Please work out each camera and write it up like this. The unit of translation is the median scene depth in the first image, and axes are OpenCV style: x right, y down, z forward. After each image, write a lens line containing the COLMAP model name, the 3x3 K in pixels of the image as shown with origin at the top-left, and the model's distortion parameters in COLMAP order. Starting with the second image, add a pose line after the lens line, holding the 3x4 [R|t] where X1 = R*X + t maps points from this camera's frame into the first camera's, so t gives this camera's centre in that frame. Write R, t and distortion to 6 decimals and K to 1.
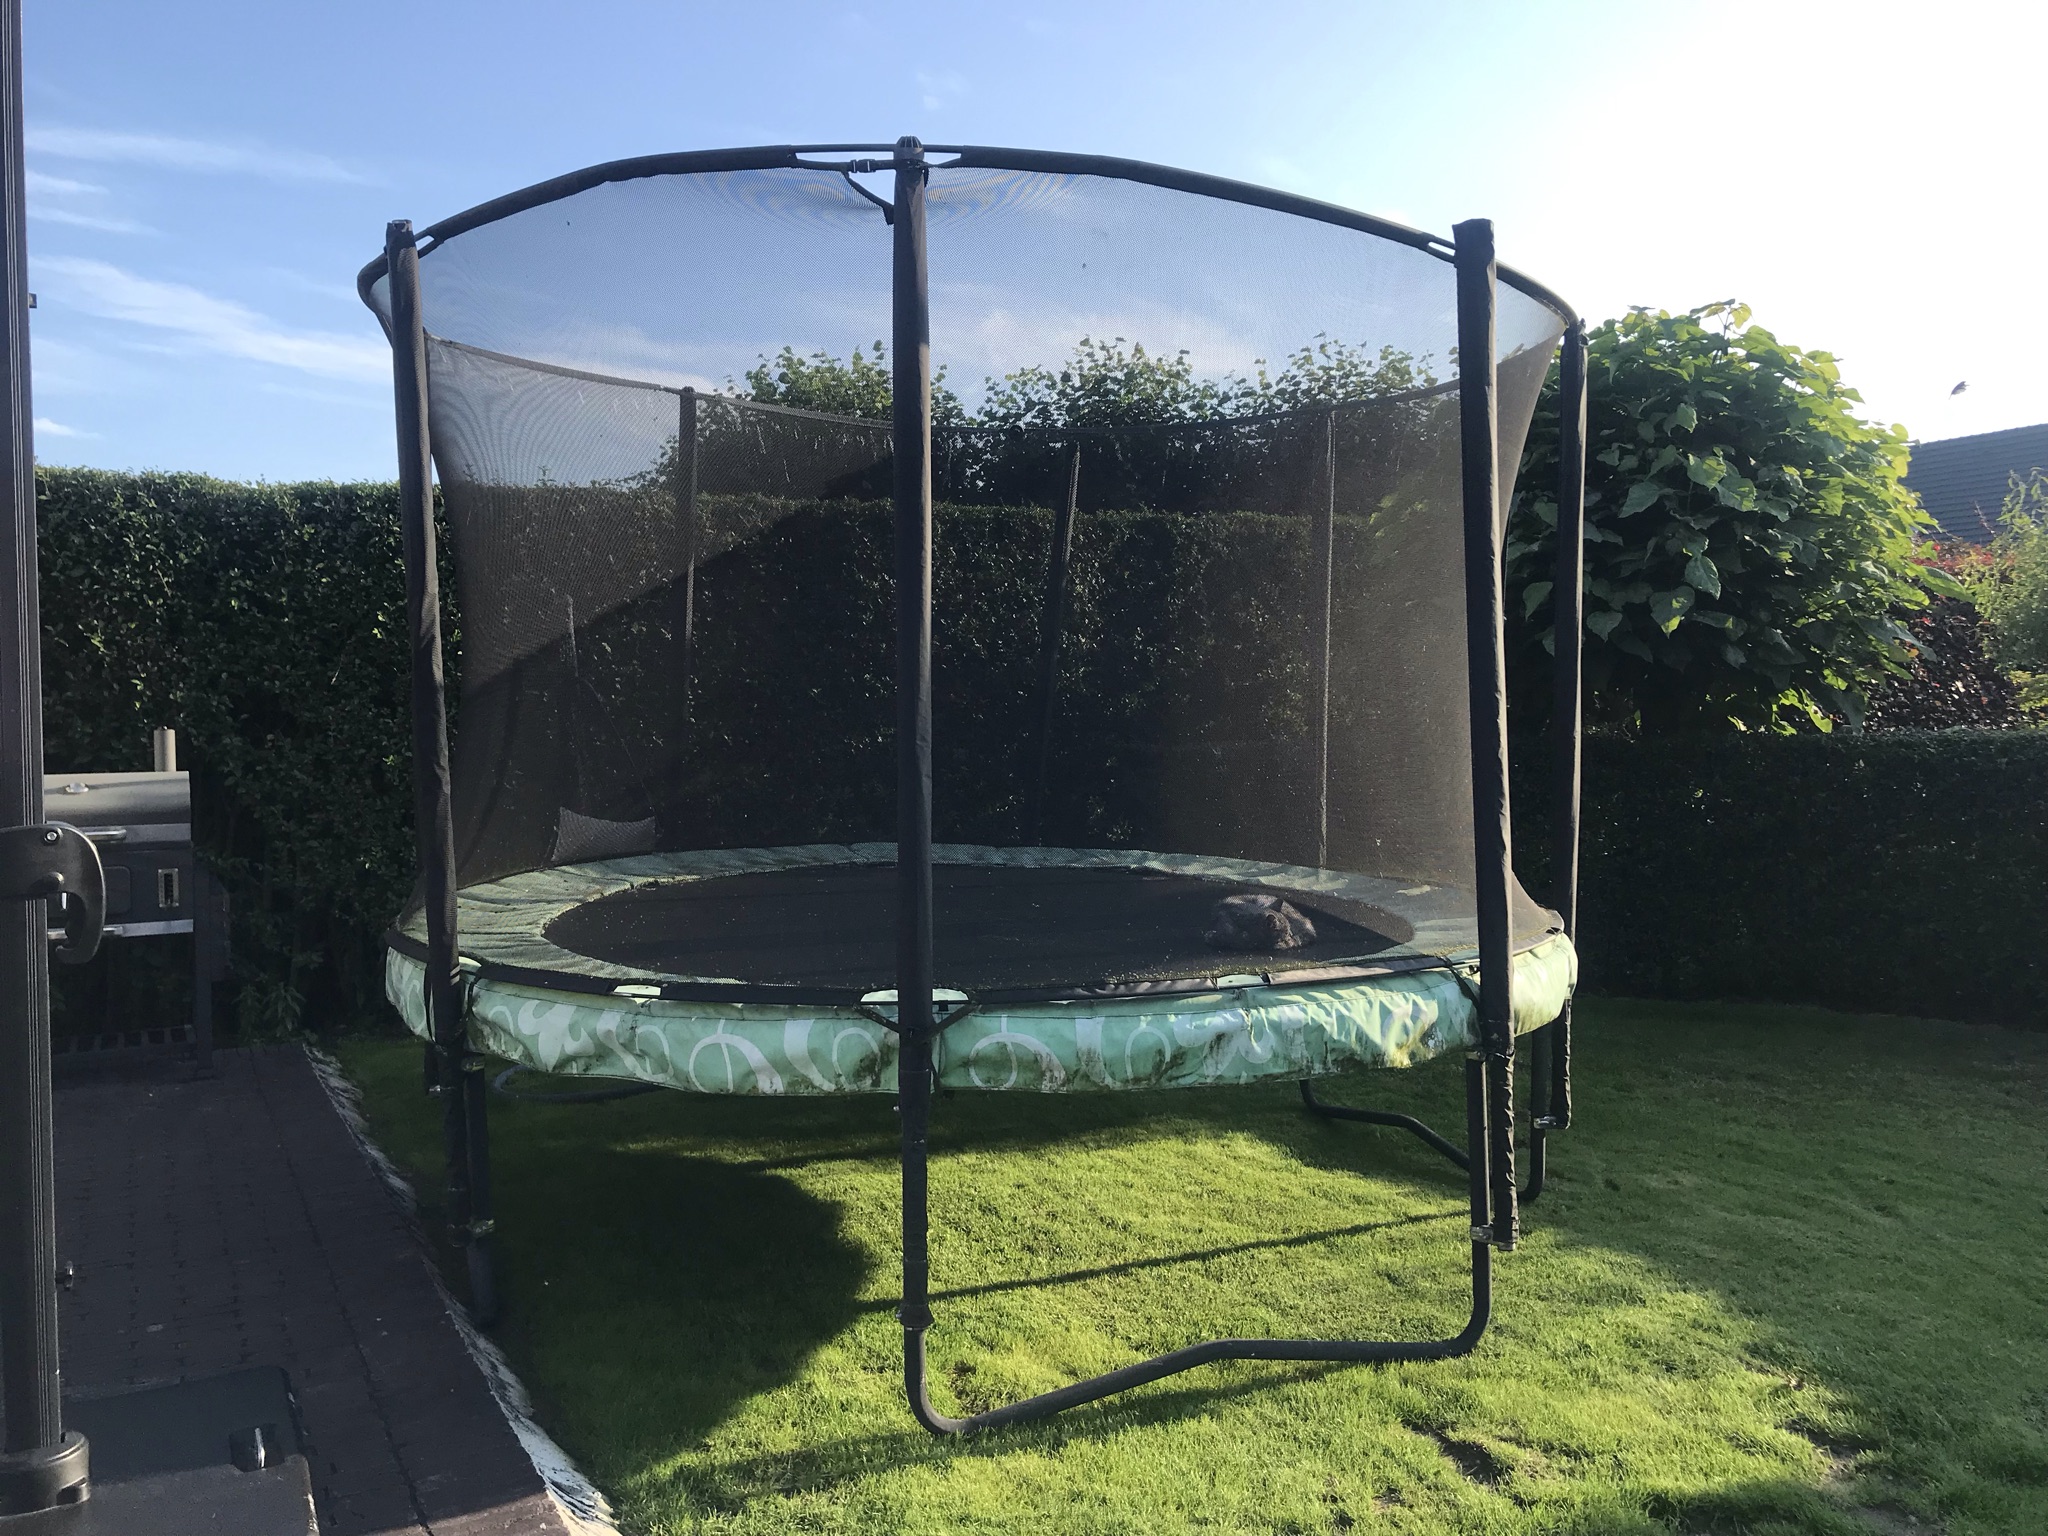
lens RADIAL K [[1661.8, 0, 1012.8], [0, 1661.8, 759.9], [0, 0, 1]] dist [0.009225, 0.013049]
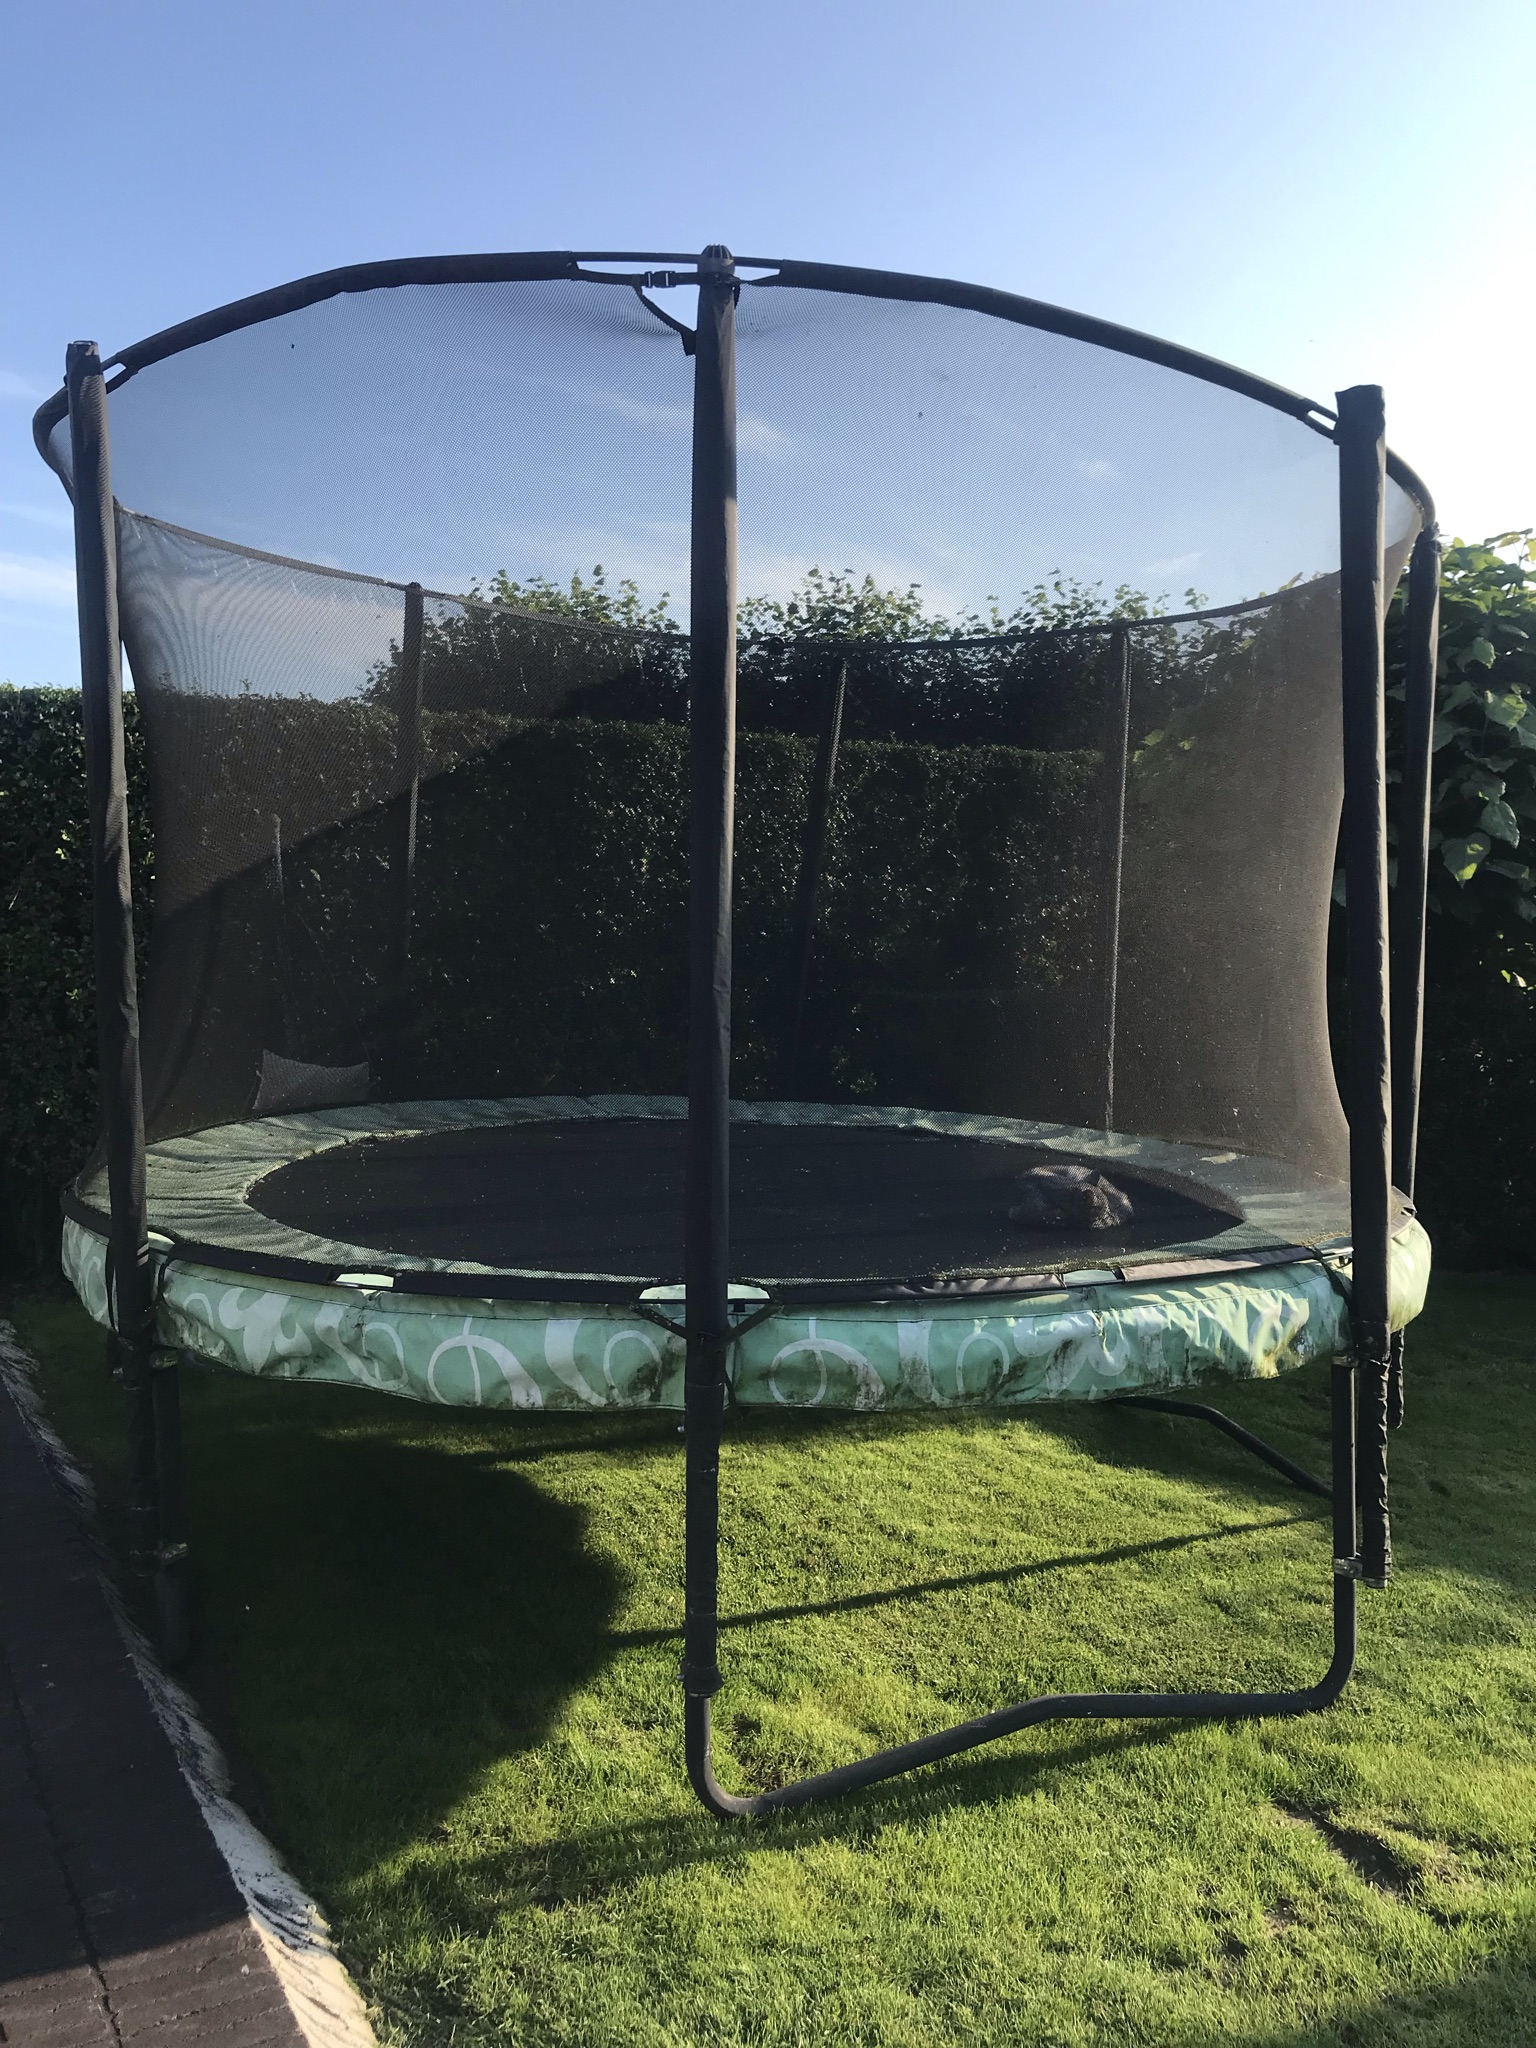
lens RADIAL K [[1661.8, 0, 781.5], [0, 1661.8, 1030.7], [0, 0, 1]] dist [0.009225, 0.013049]
pose [[0.999054, 0.016068, 0.040397, -0.044115], [-0.016745, 0.999724, 0.016472, -0.002342], [-0.040121, -0.017133, 0.999048, 0.135236]]
